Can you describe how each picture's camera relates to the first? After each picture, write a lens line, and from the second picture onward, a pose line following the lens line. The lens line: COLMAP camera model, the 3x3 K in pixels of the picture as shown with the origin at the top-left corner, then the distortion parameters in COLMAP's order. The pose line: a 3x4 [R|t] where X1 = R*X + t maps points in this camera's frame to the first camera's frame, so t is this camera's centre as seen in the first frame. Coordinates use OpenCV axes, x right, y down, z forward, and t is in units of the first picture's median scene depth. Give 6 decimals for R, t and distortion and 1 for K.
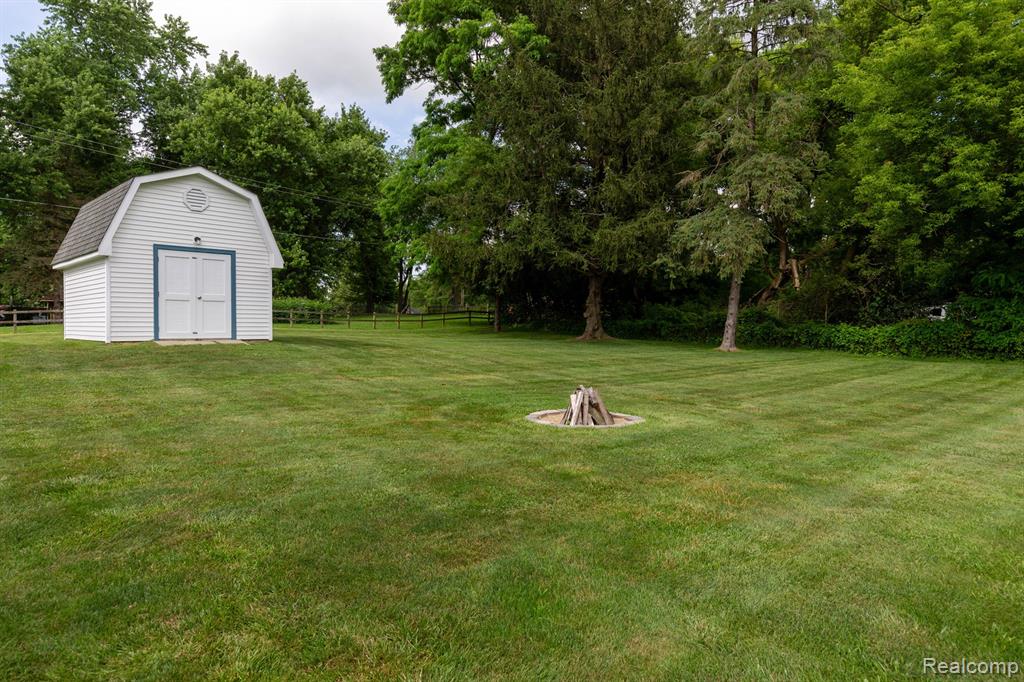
lens RADIAL K [[601.2, 0, 512.0], [0, 601.2, 341.0], [0, 0, 1]] dist [-0.000134, -0.000799]
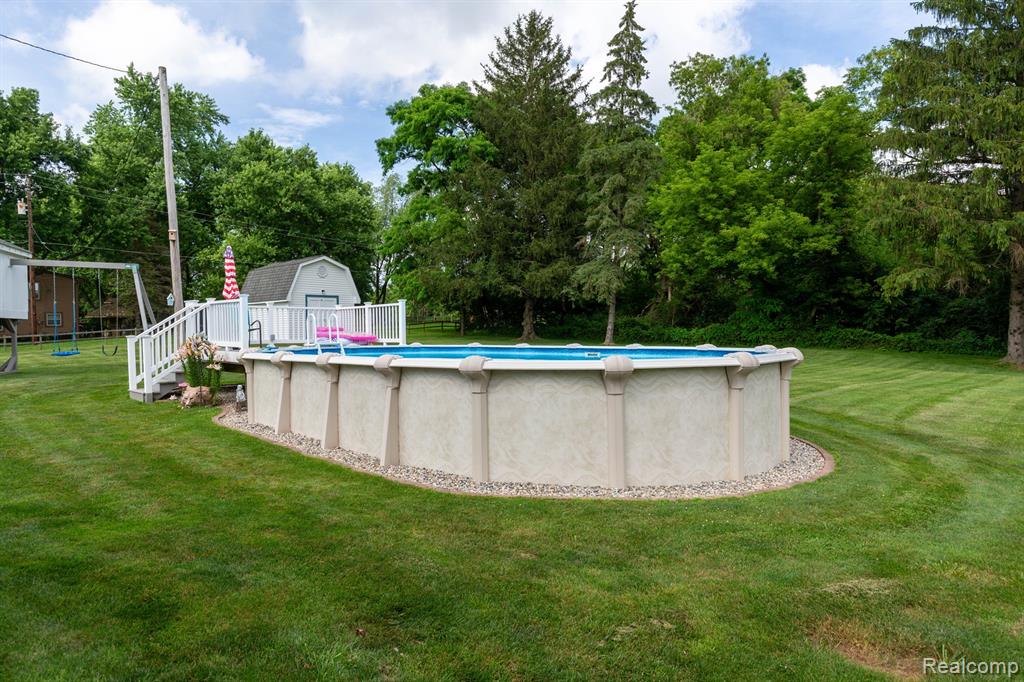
lens RADIAL K [[635.3, 0, 485.4], [0, 635.3, 352.5], [0, 0, 1]] dist [-0.007806, 0.003744]
pose [[0.999176, -0.016992, 0.036855, -0.036960], [0.016713, 0.999830, 0.007842, 0.016437], [-0.036982, -0.007219, 0.999290, -0.659556]]
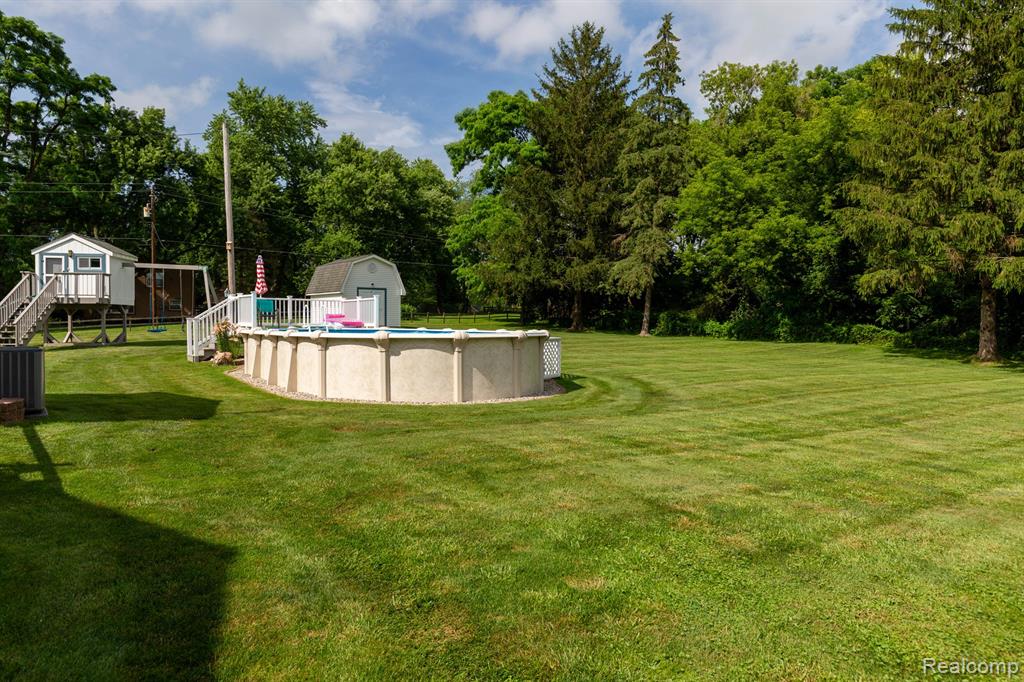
lens RADIAL K [[683.4, 0, 512.0], [0, 683.4, 341.0], [0, 0, 1]] dist [0.000326, -0.003055]
pose [[0.992696, 0.005434, -0.120516, 0.200031], [-0.005383, 0.999985, 0.000754, 0.027921], [0.120519, -0.000100, 0.992711, -0.927170]]
